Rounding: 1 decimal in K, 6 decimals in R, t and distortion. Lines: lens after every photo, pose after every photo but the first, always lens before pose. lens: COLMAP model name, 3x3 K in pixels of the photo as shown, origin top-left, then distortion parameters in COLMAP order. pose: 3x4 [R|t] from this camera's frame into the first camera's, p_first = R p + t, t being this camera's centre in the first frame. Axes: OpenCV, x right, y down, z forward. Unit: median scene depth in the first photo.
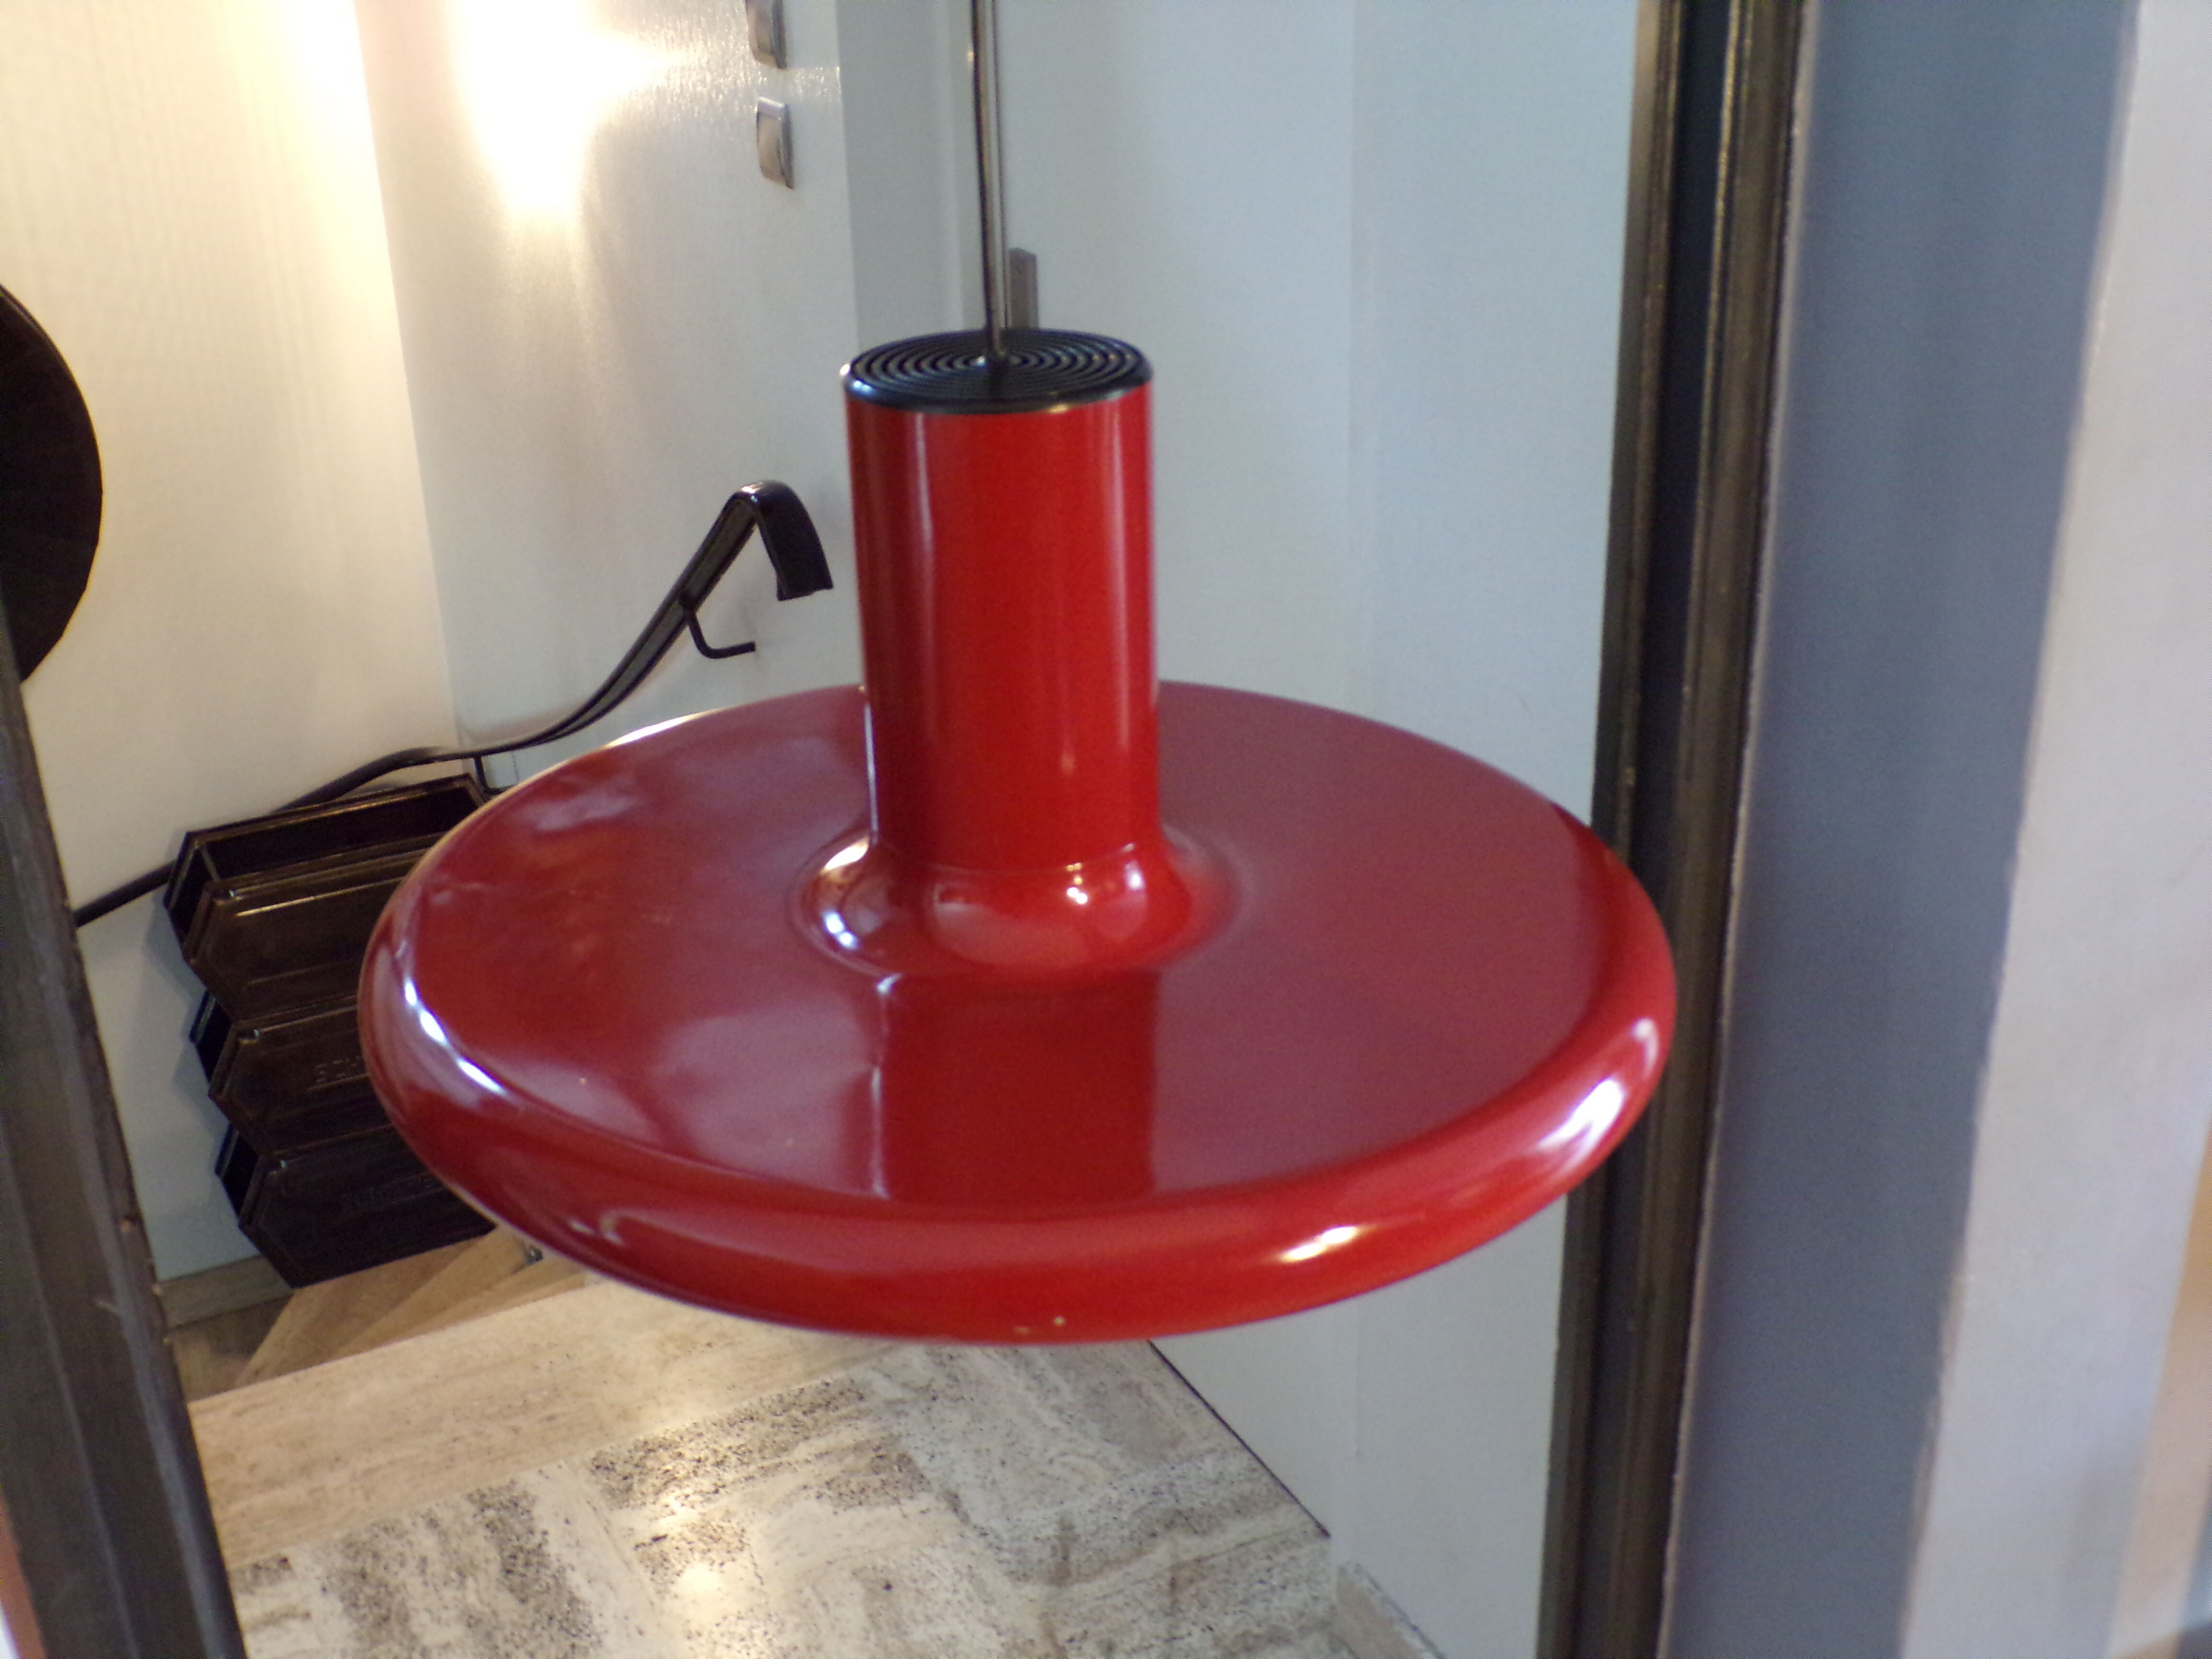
lens RADIAL K [[2447.7, 0, 1028.7], [0, 2447.7, 830.7], [0, 0, 1]] dist [-0.177553, 0.341581]
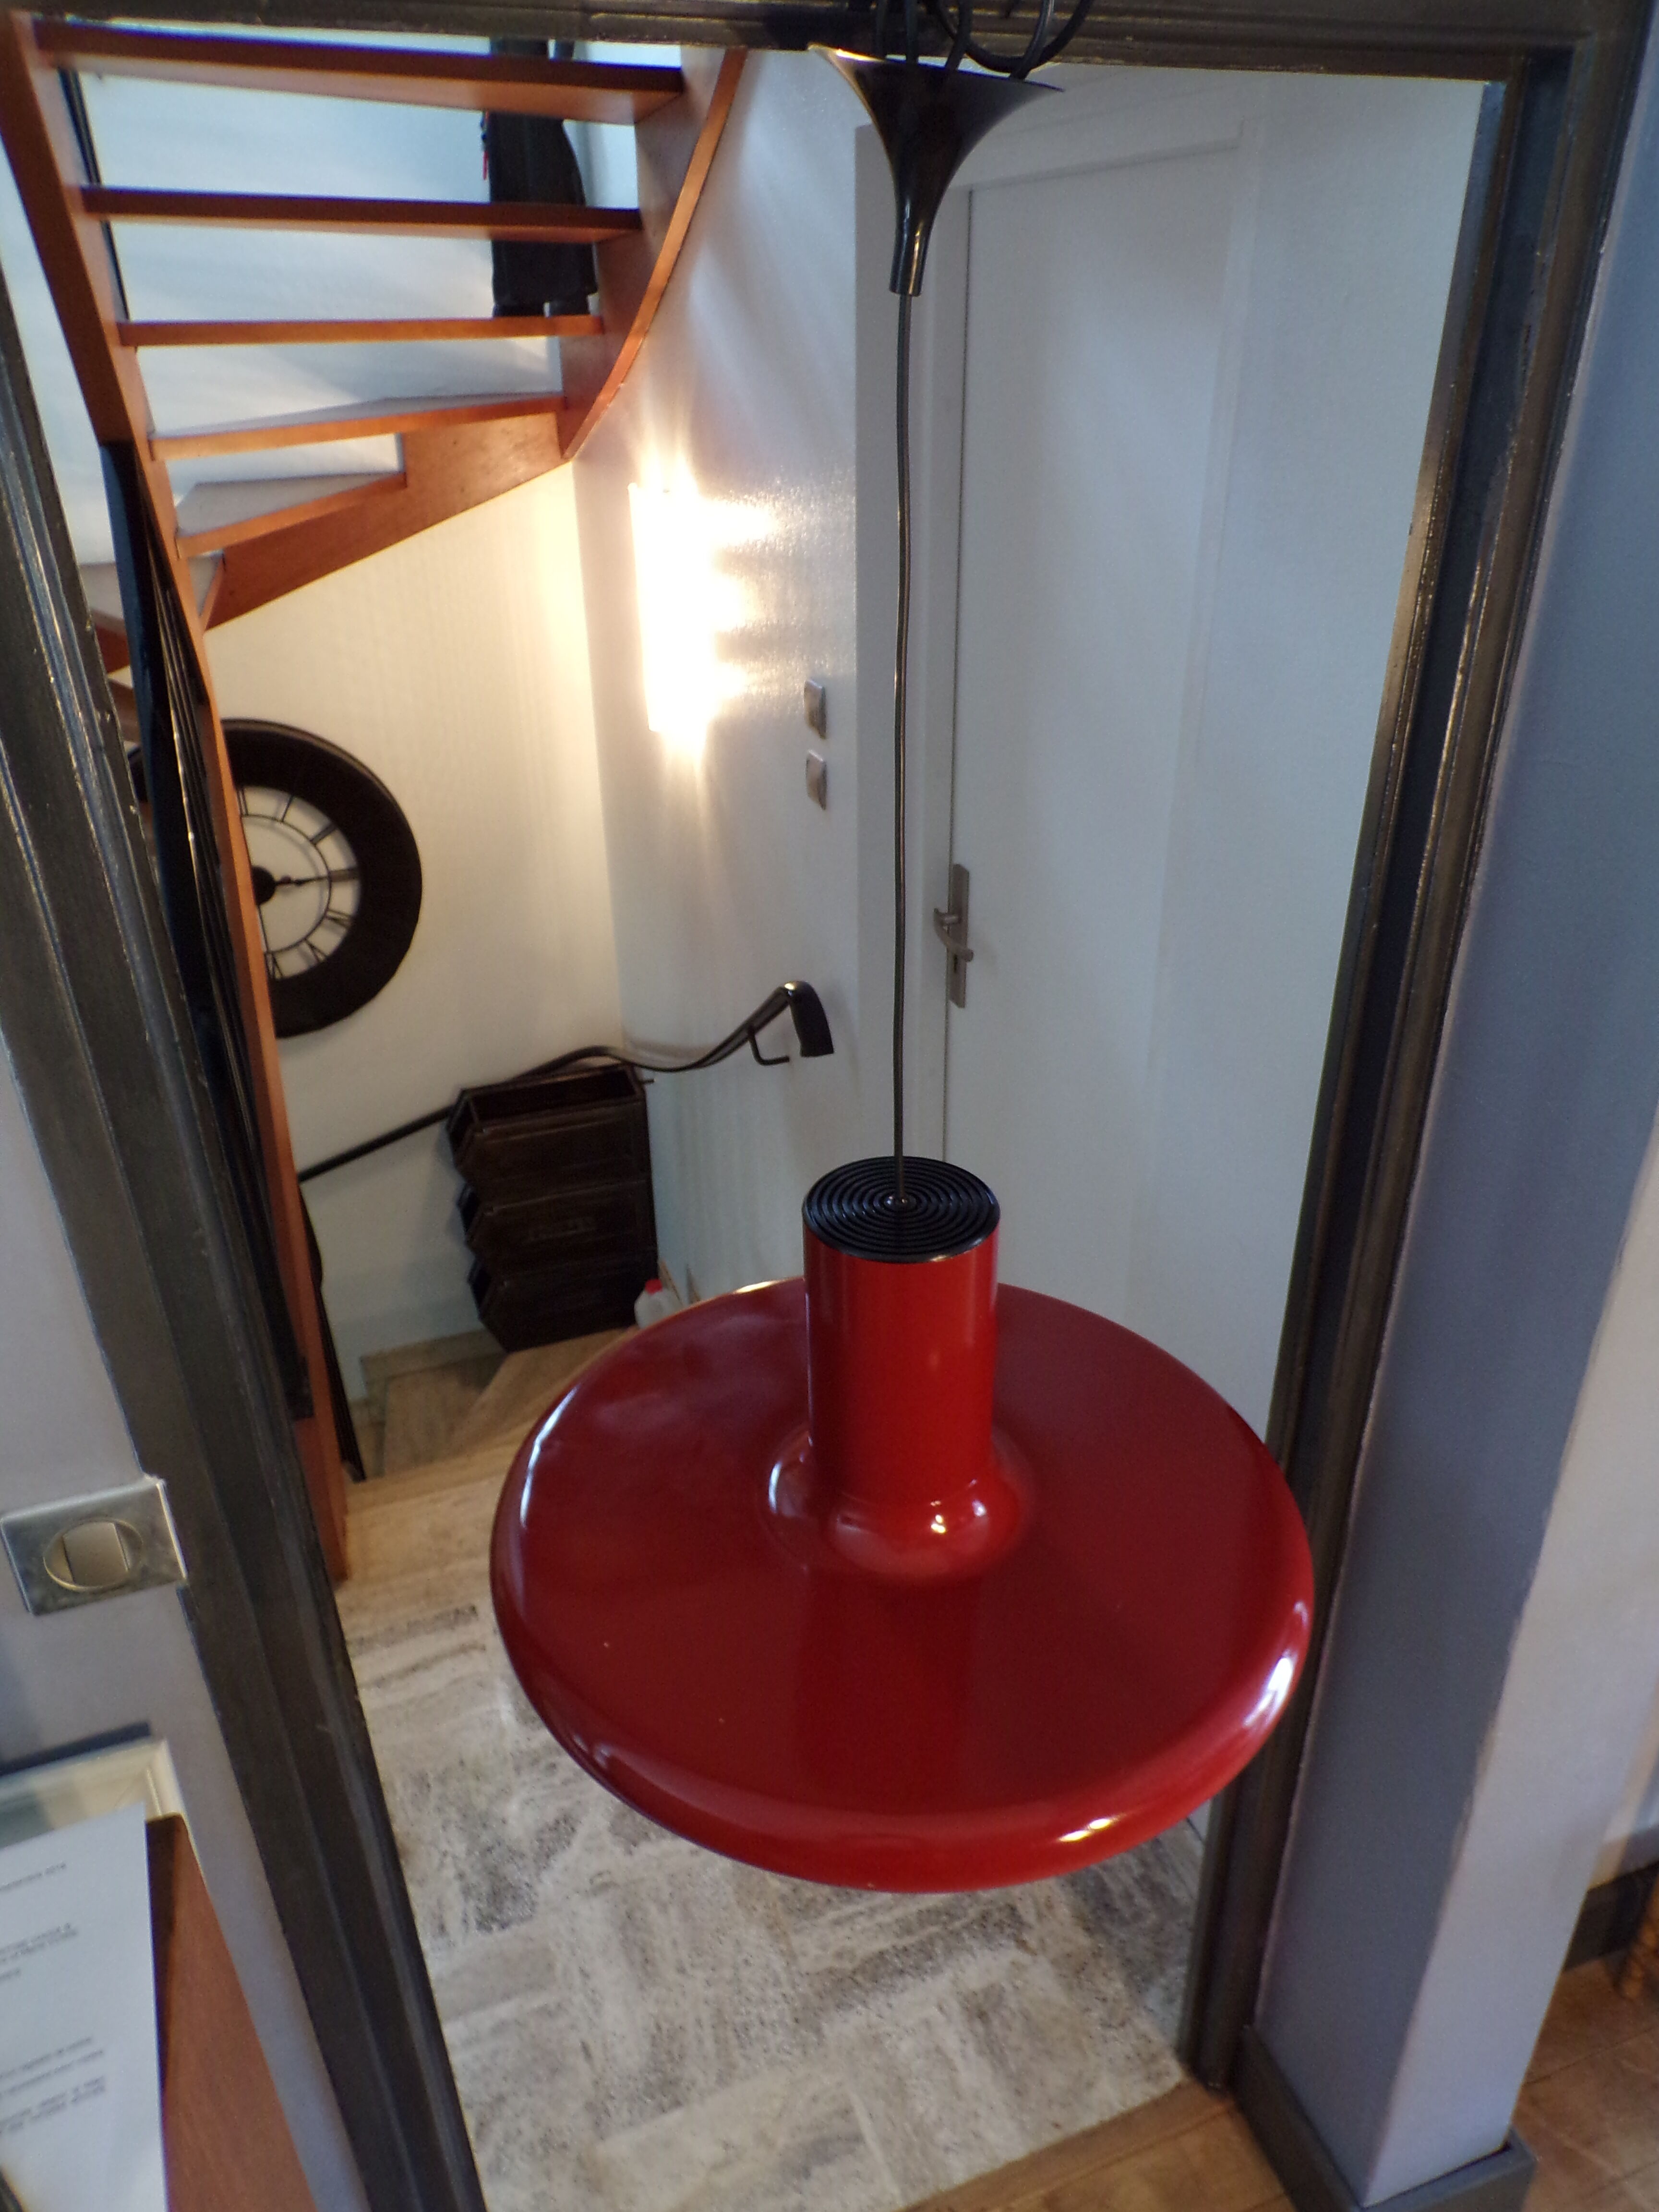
lens RADIAL K [[1432.0, 0, 829.5], [0, 1432.0, 1106.0], [0, 0, 1]] dist [-0.002768, -0.001671]
pose [[0.993327, 0.069654, -0.091920, 0.009181], [-0.065275, 0.996623, 0.049818, -0.117334], [0.095079, -0.043486, 0.994519, 0.027225]]
